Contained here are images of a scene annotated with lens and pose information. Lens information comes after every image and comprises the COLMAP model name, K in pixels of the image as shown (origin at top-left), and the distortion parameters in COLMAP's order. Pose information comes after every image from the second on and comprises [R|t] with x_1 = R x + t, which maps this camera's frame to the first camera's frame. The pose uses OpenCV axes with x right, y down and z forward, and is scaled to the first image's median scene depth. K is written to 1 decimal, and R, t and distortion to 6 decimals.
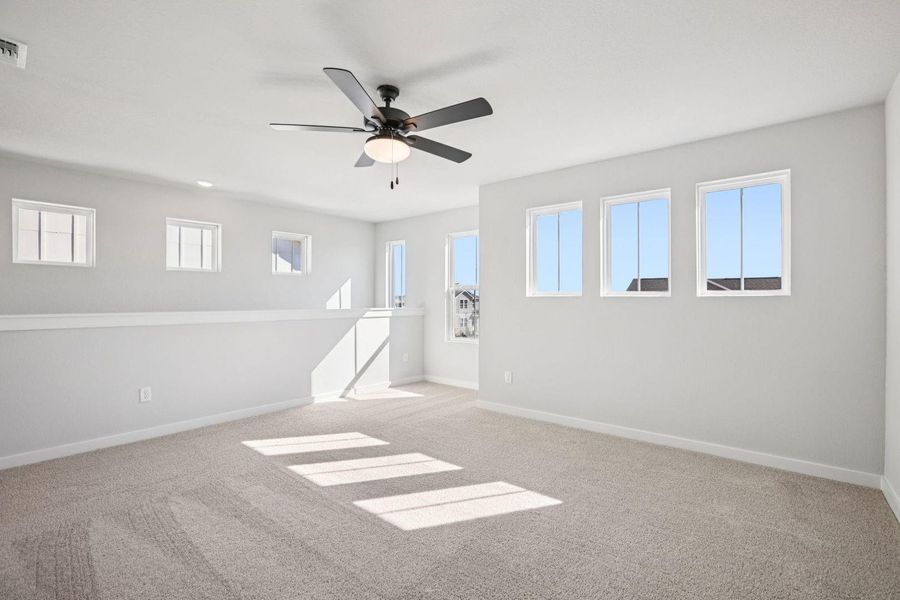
lens RADIAL K [[414.4, 0, 455.7], [0, 414.4, 301.5], [0, 0, 1]] dist [-0.048259, 0.012411]
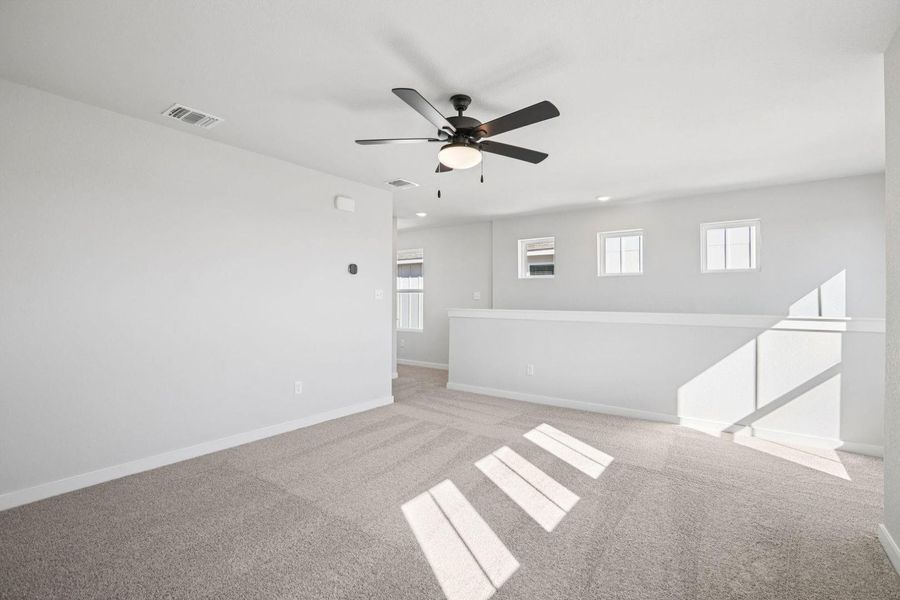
lens RADIAL K [[414.4, 0, 455.7], [0, 414.4, 301.5], [0, 0, 1]] dist [-0.048259, 0.012411]
pose [[0.057127, 0.003206, -0.998362, 0.459571], [-0.011444, 0.999931, 0.002556, -0.002437], [0.998301, 0.011279, 0.057160, 0.490633]]
